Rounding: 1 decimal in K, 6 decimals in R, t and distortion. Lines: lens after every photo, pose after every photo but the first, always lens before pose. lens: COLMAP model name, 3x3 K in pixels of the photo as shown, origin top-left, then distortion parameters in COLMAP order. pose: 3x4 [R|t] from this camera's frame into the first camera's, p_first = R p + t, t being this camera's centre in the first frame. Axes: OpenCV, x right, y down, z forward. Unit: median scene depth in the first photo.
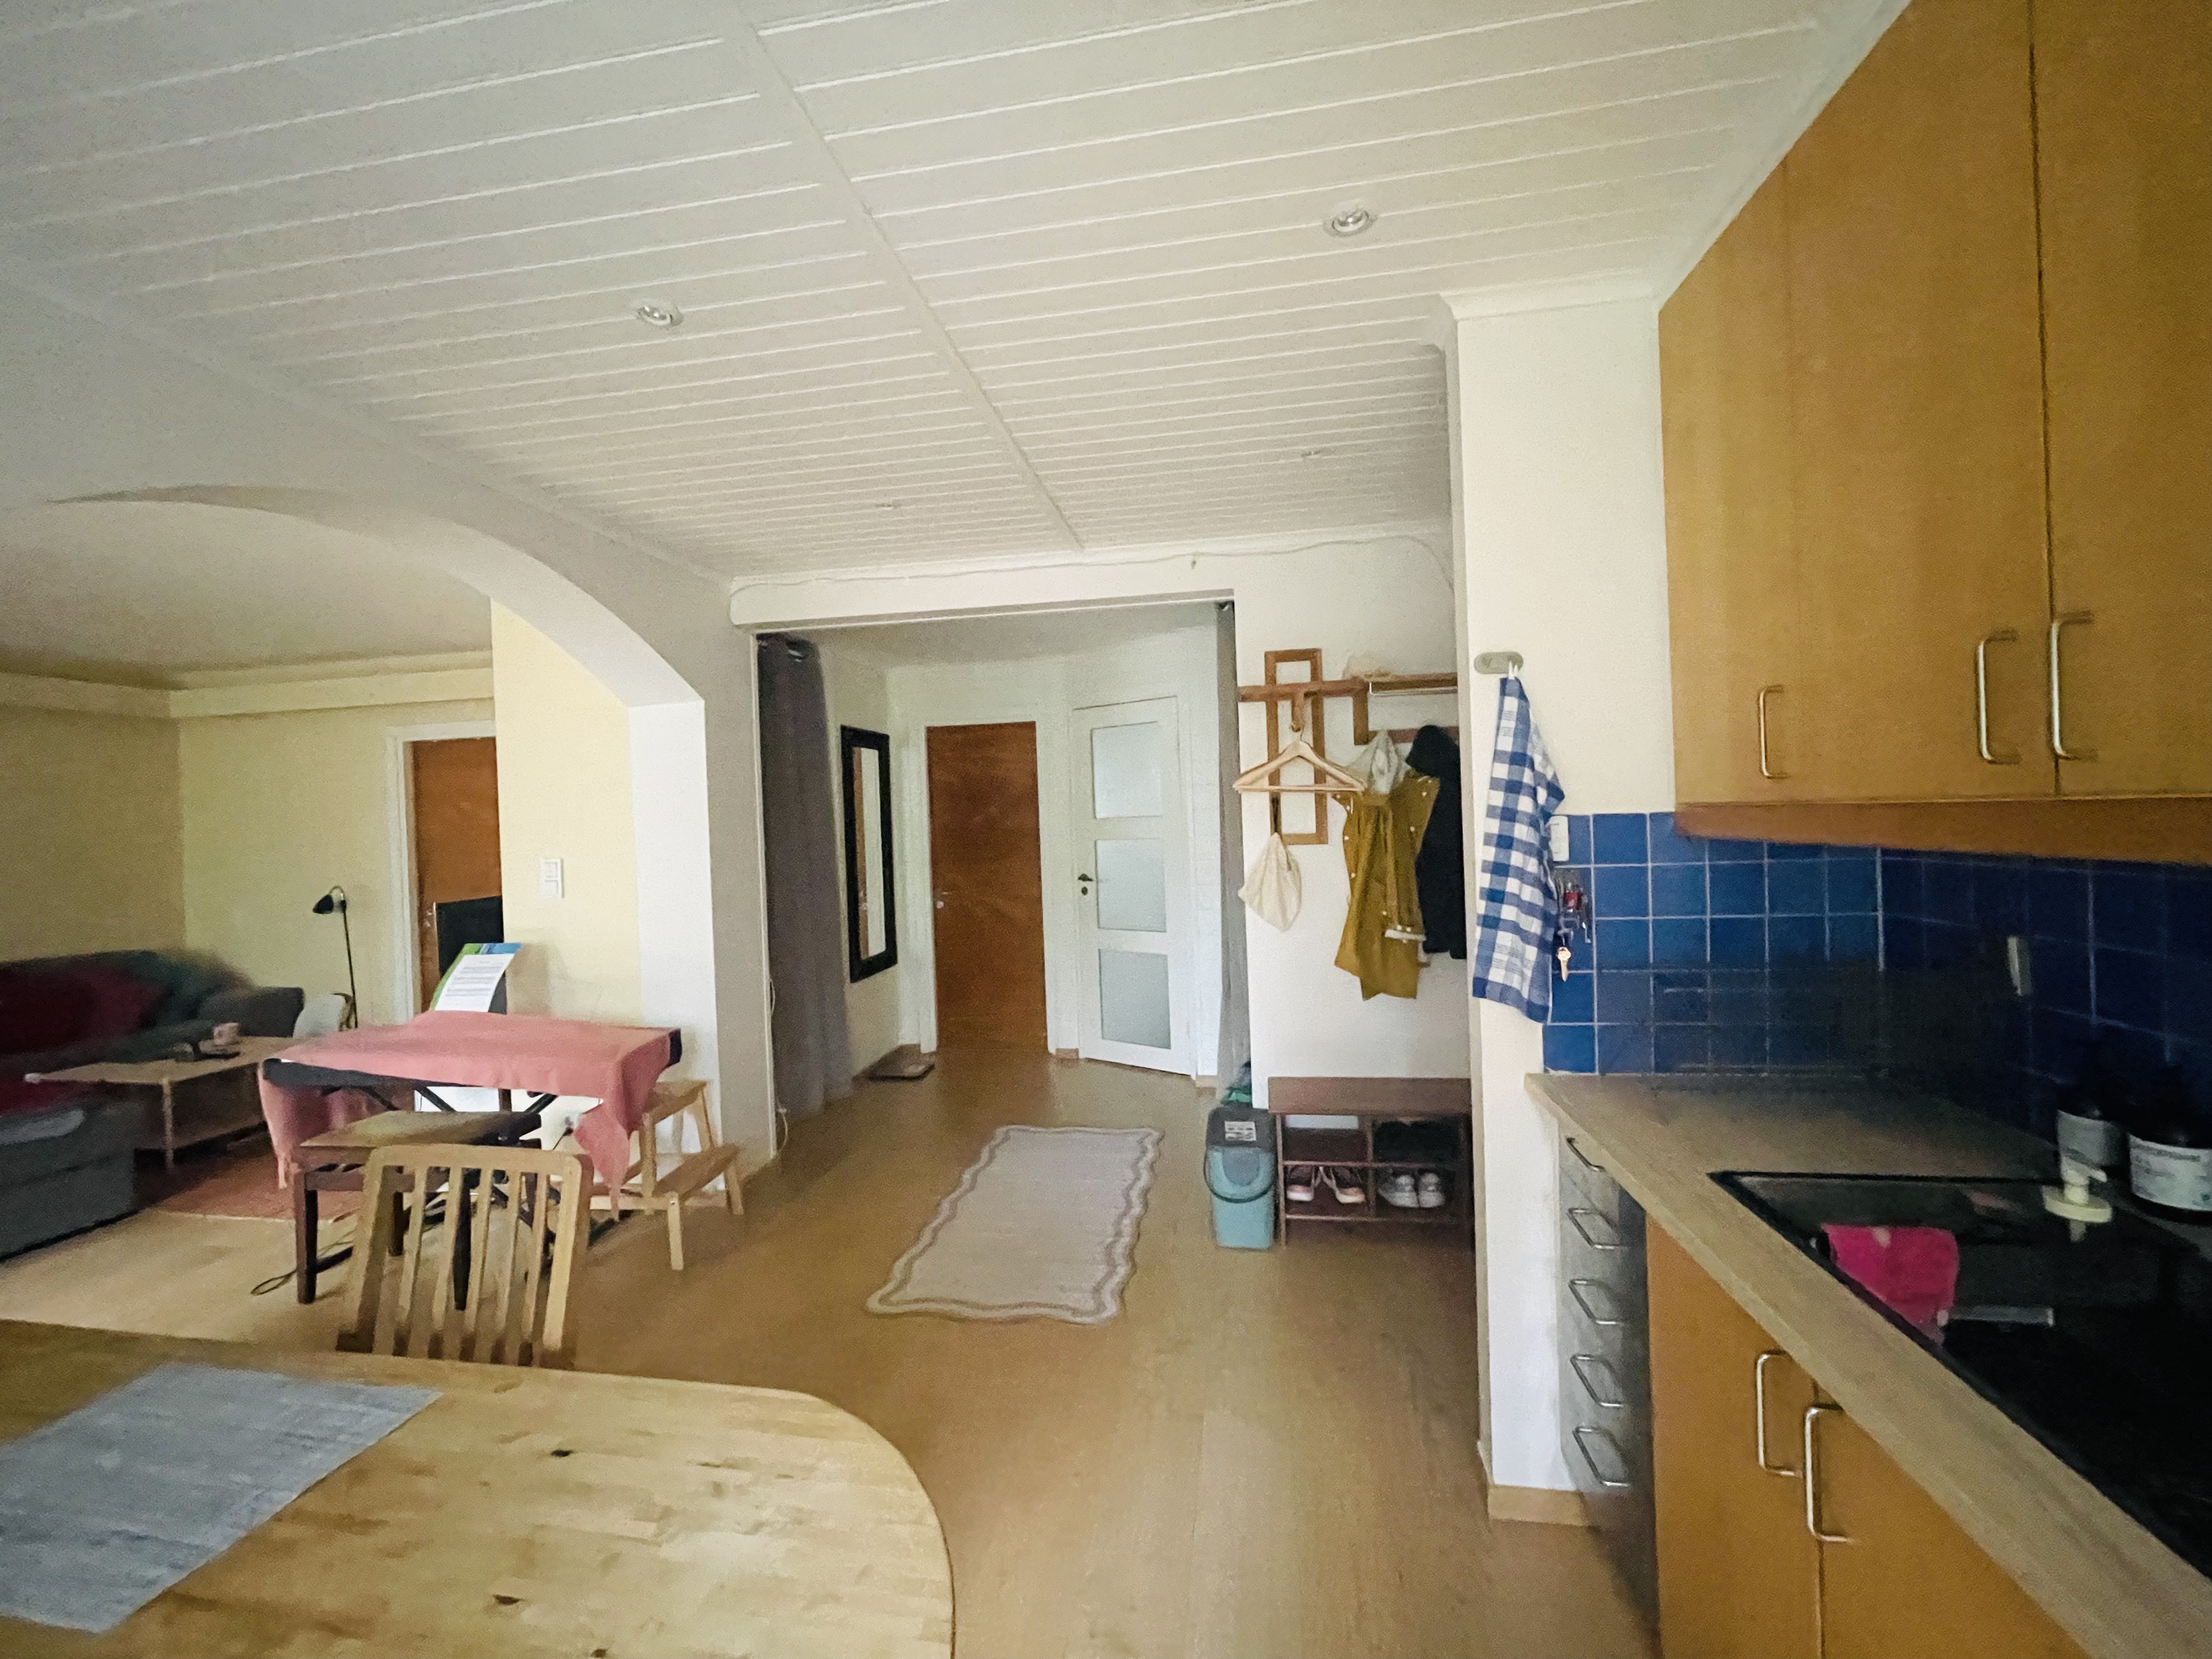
lens RADIAL K [[895.3, 0, 1108.4], [0, 895.3, 824.8], [0, 0, 1]] dist [-0.002529, 0.002701]
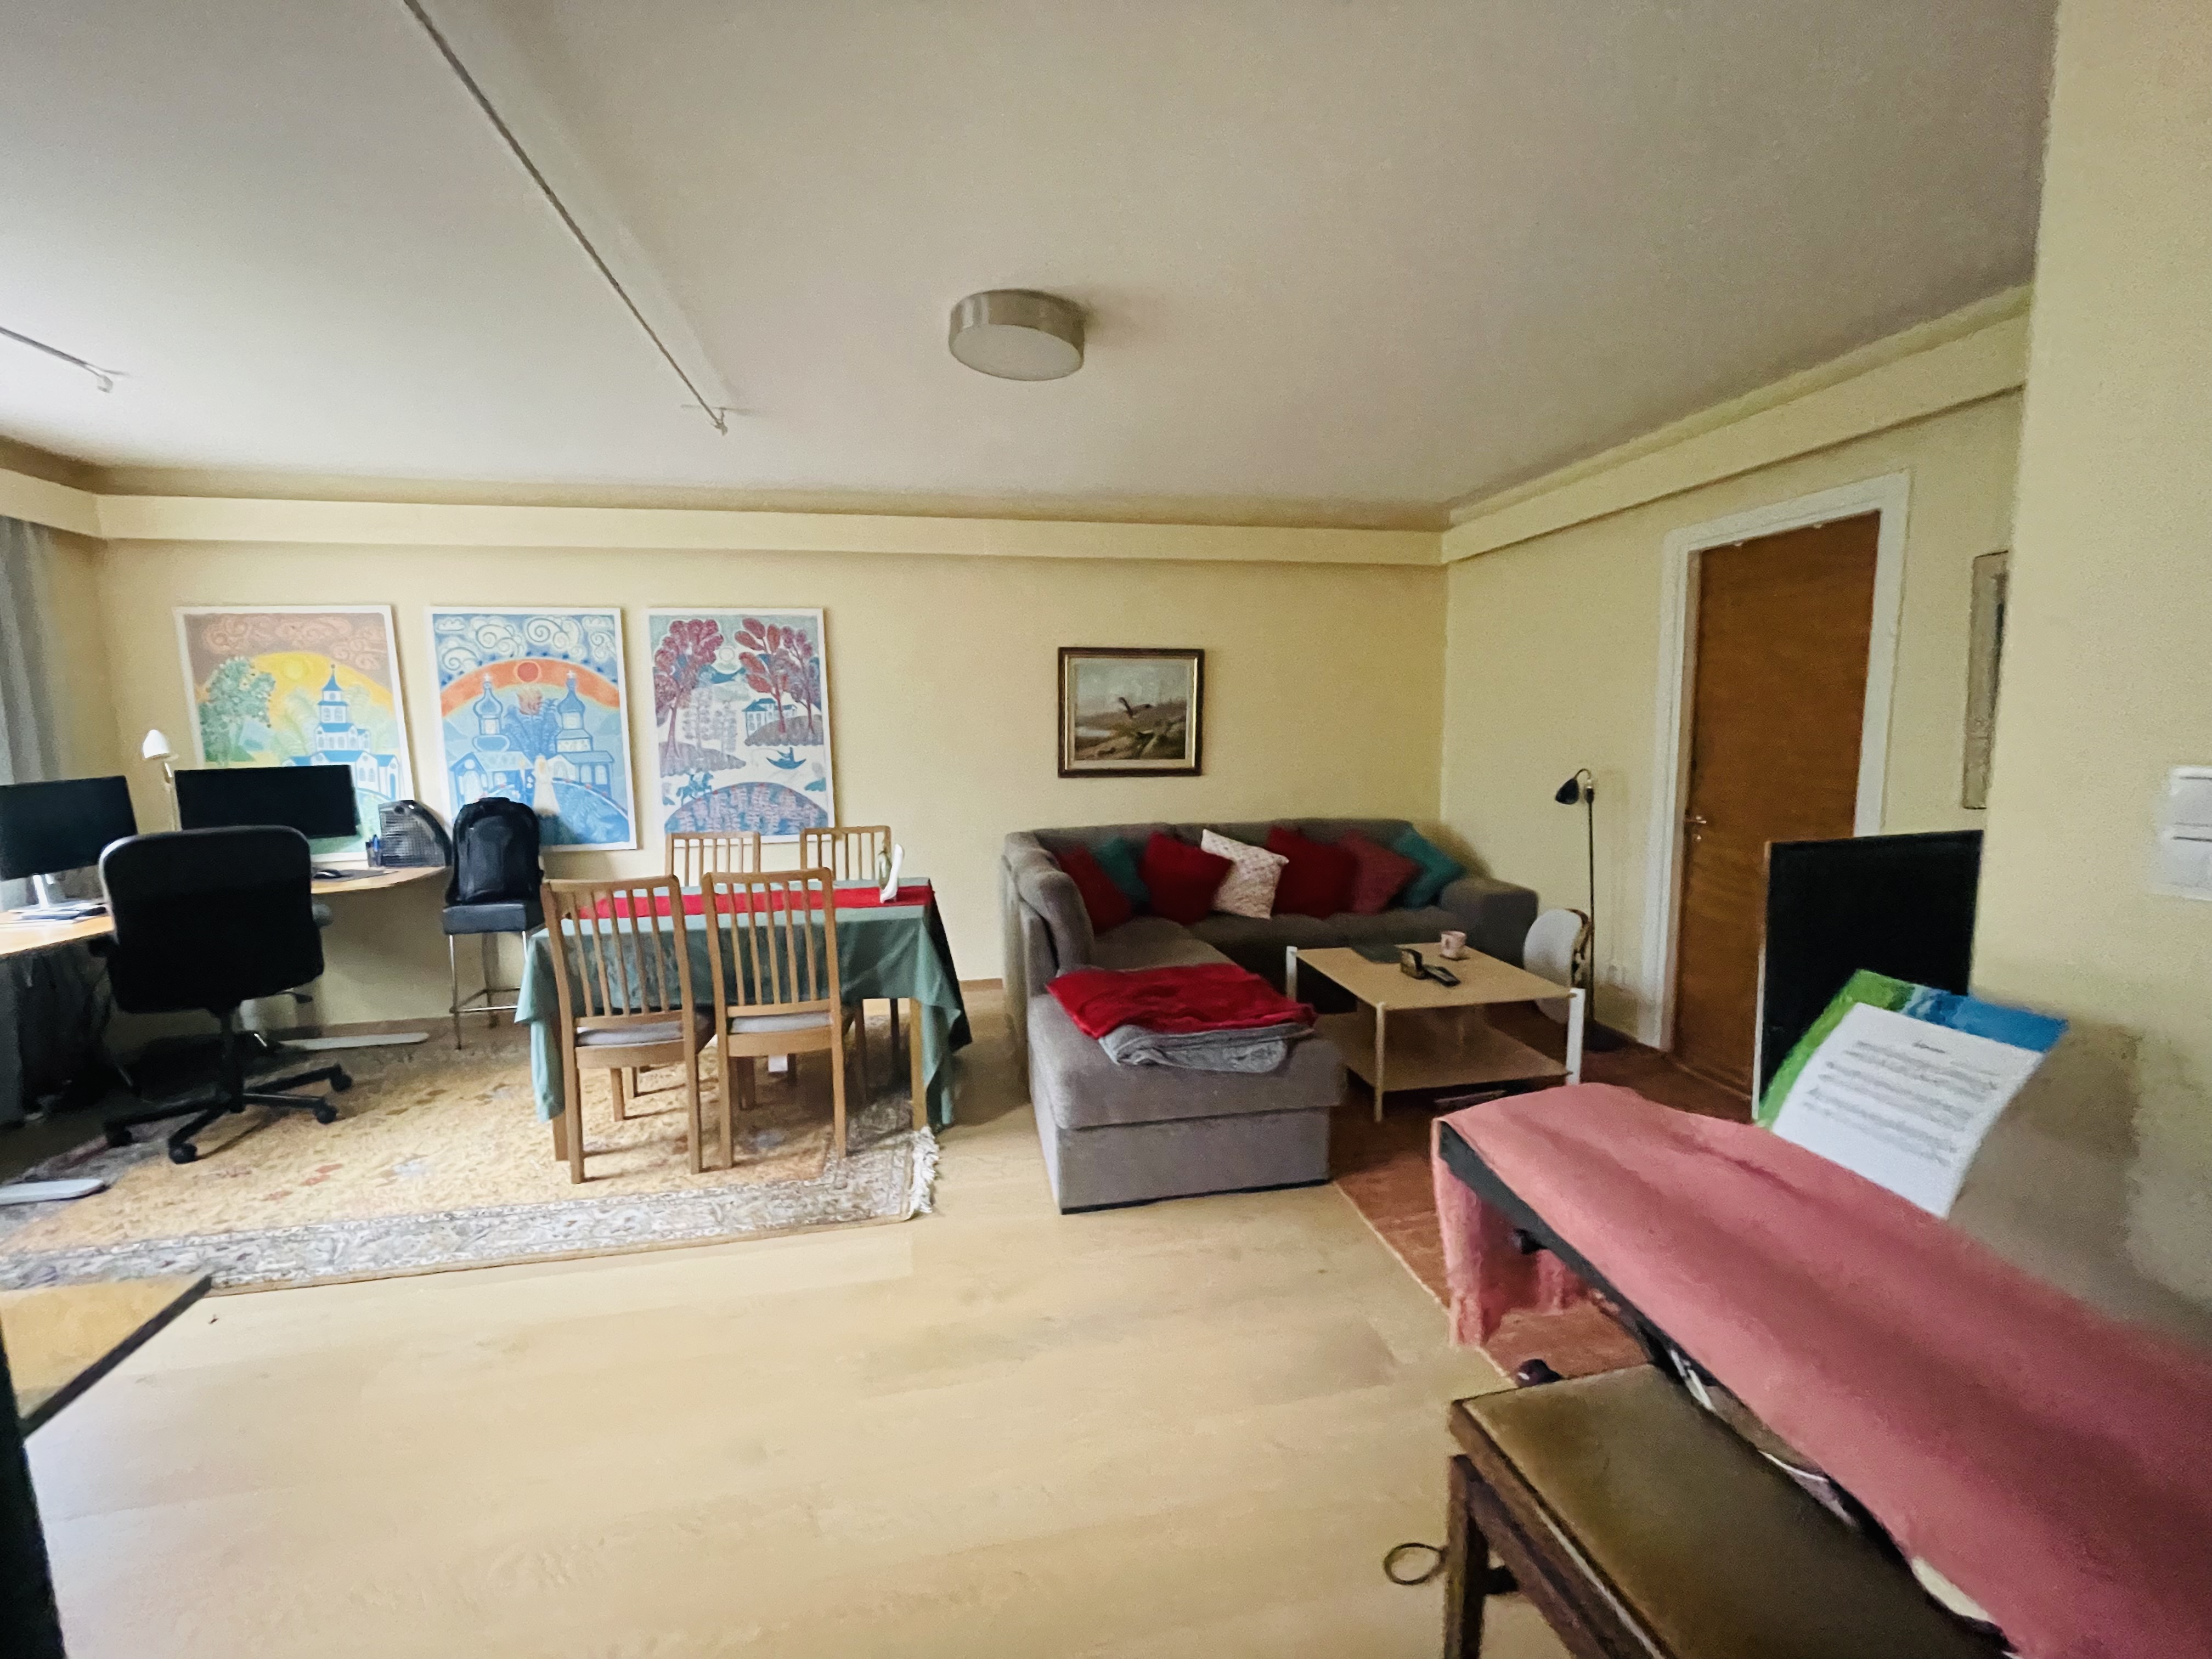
lens RADIAL K [[895.3, 0, 1100.1], [0, 895.3, 822.0], [0, 0, 1]] dist [-0.002529, 0.002701]
pose [[0.357084, 0.132375, -0.924645, -0.342401], [-0.004305, 0.990130, 0.140087, 0.012065], [0.934062, -0.046043, 0.354129, 0.393752]]
